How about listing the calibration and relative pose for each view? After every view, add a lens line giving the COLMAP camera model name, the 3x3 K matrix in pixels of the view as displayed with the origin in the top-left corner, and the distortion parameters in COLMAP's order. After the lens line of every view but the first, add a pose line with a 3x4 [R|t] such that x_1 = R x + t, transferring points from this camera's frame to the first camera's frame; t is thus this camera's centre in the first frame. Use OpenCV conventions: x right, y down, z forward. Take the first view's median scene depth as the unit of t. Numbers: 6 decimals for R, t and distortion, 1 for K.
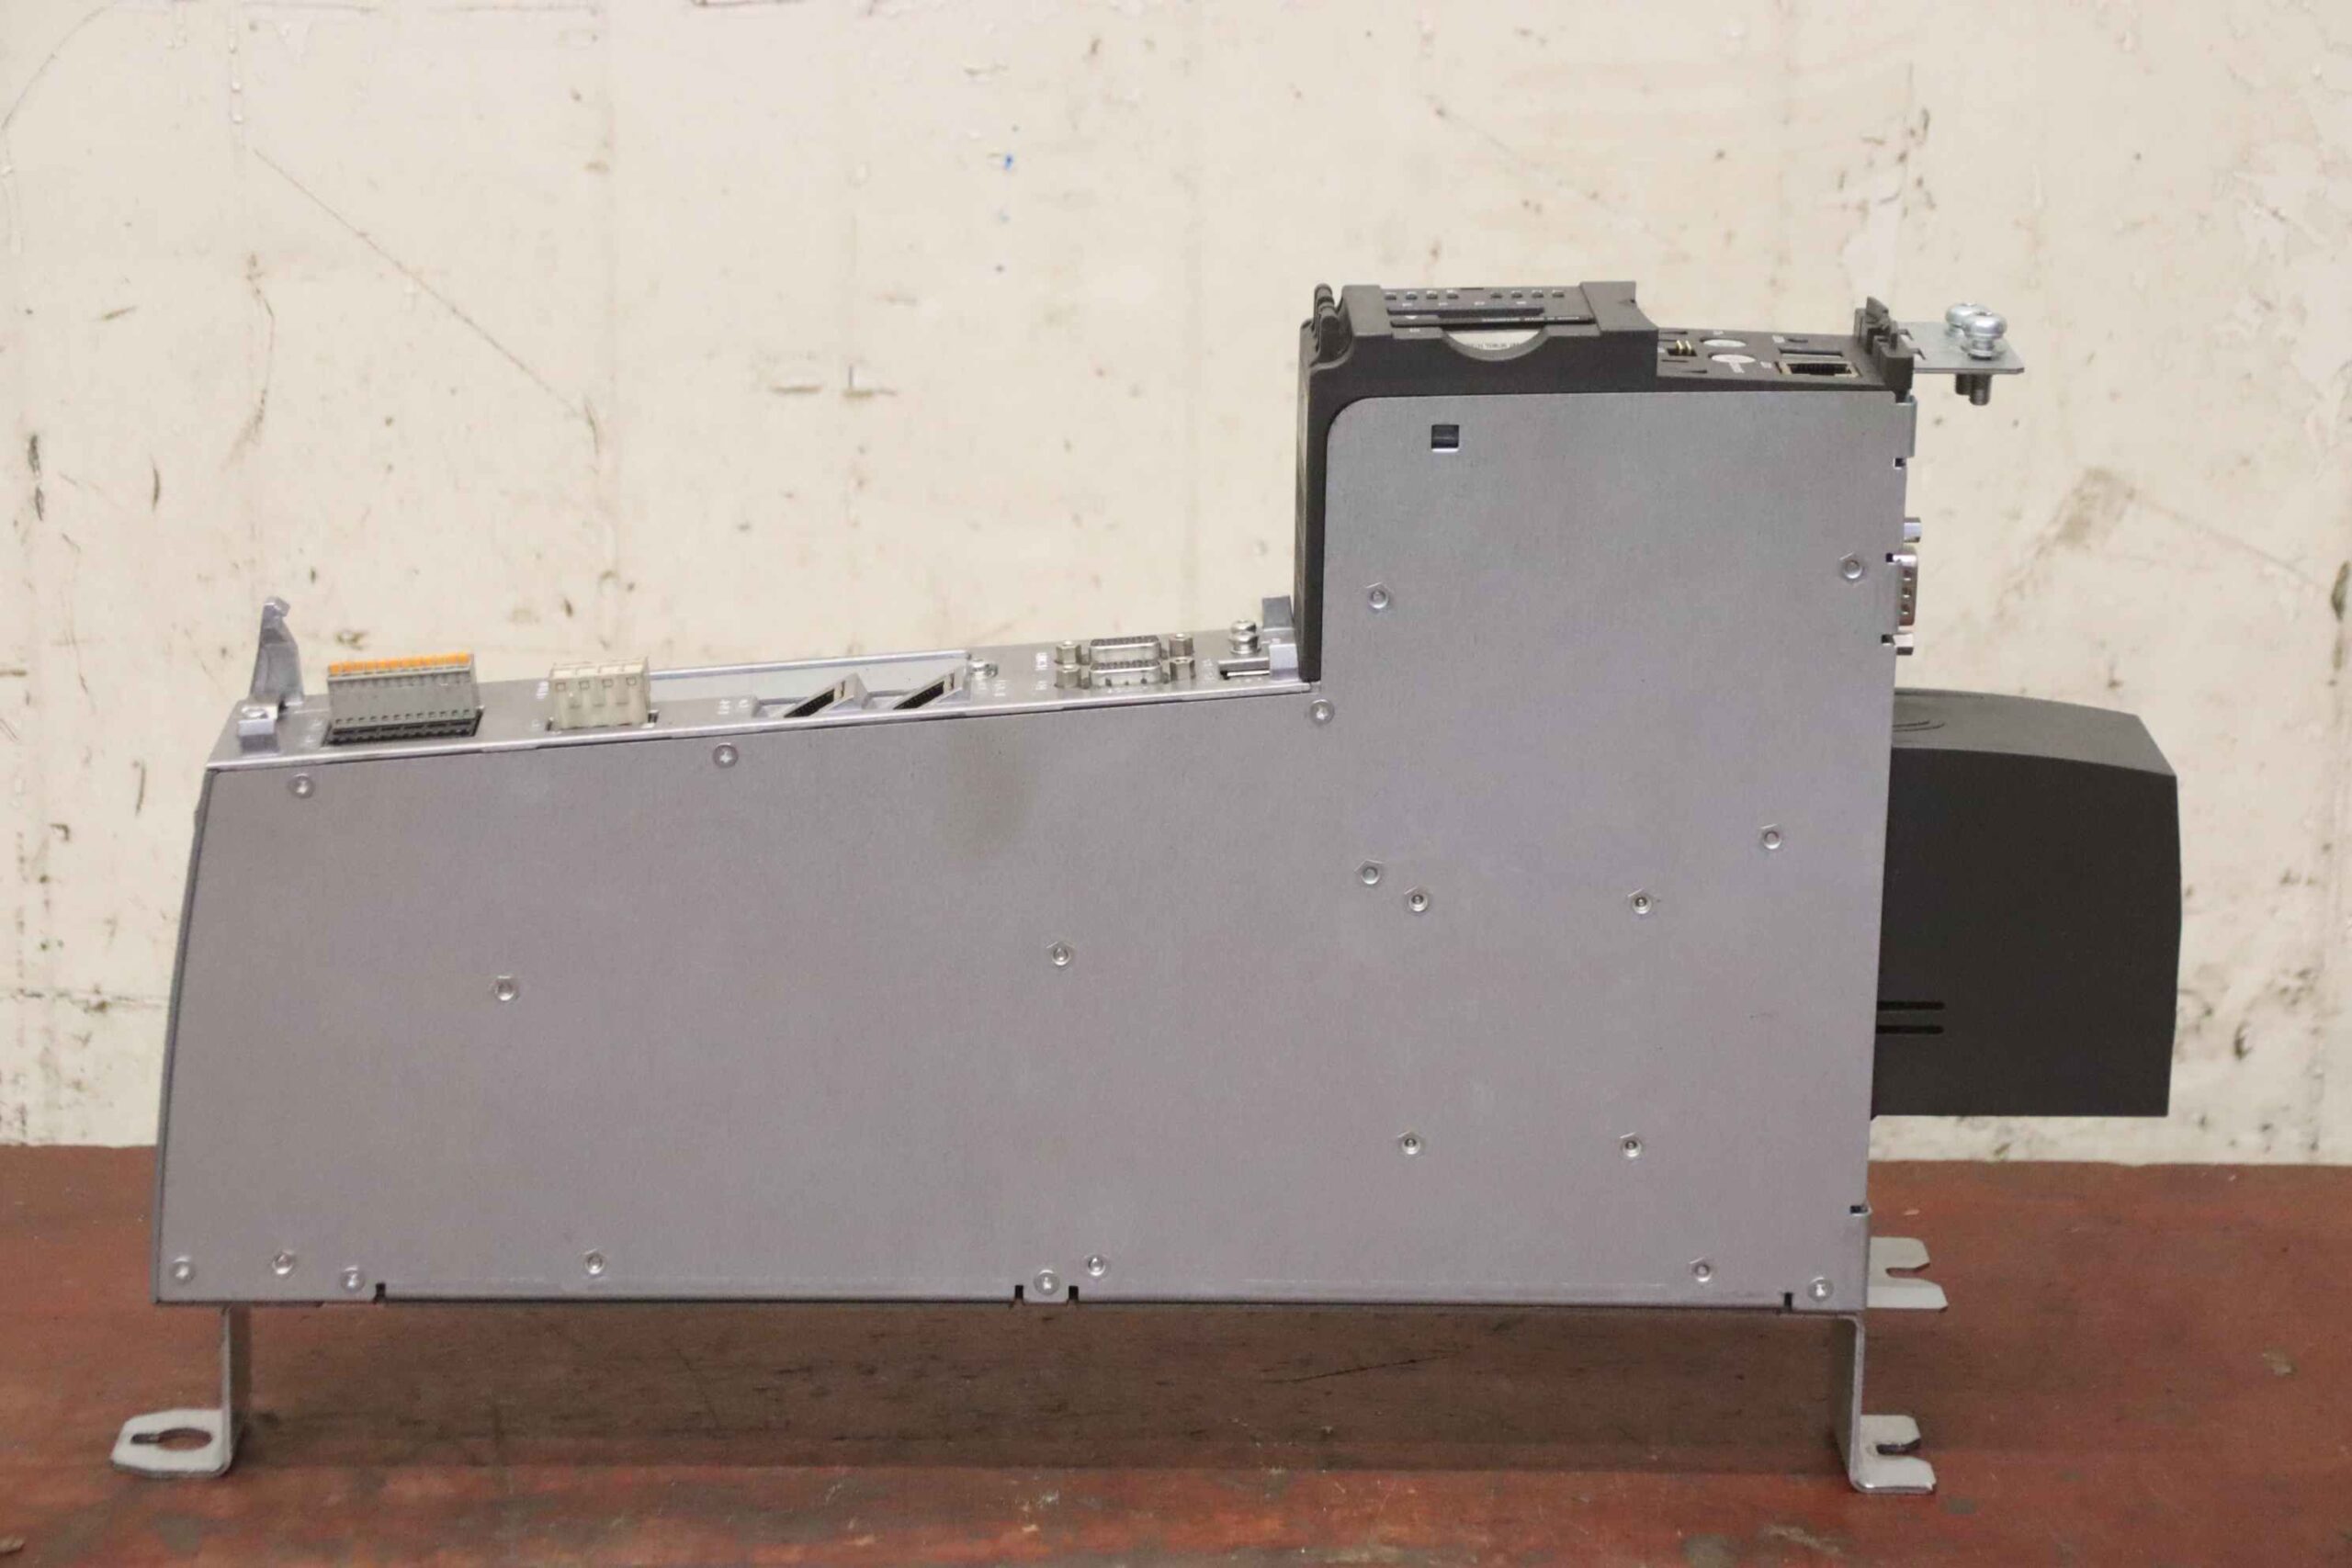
lens RADIAL K [[5868.1, 0, 1176.0], [0, 5868.1, 784.0], [0, 0, 1]] dist [0.434124, -0.295703]
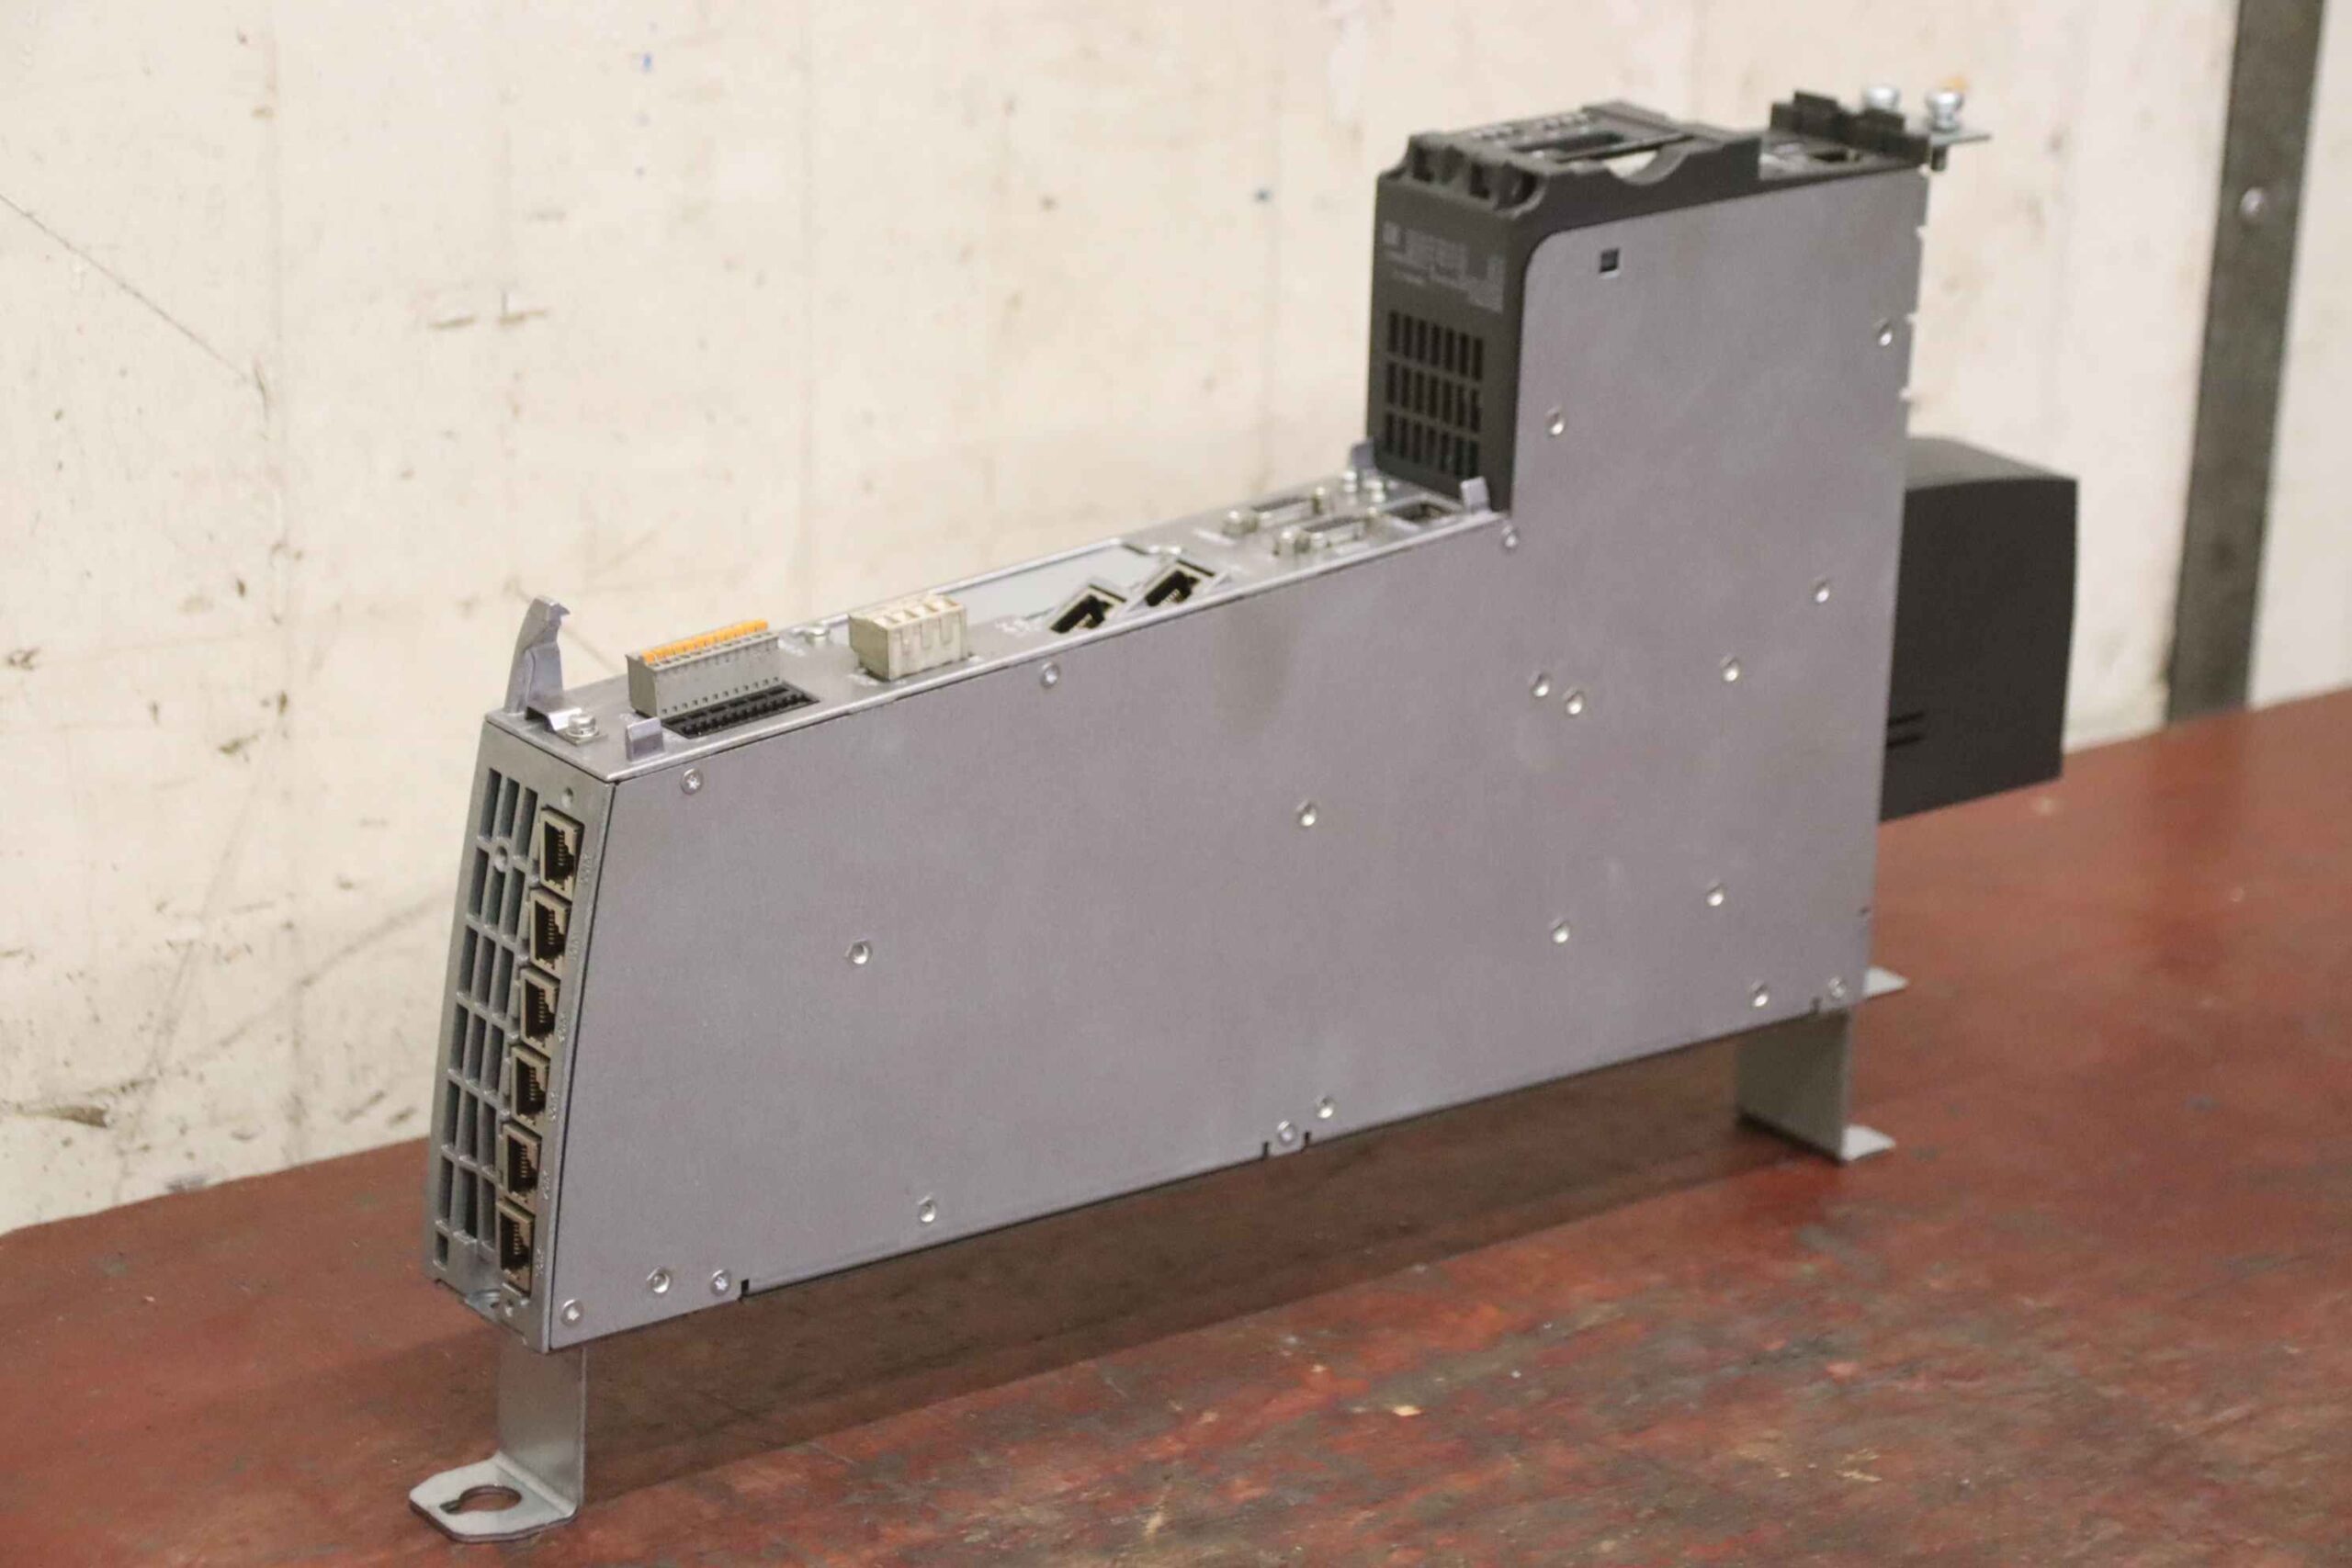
lens RADIAL K [[5738.8, 0, 1176.0], [0, 5738.8, 784.0], [0, 0, 1]] dist [0.361339, 0.426340]
pose [[0.793429, -0.178570, 0.581879, -0.539247], [0.153832, 0.983791, 0.092150, -0.062728], [-0.588903, 0.016397, 0.808038, 0.175568]]
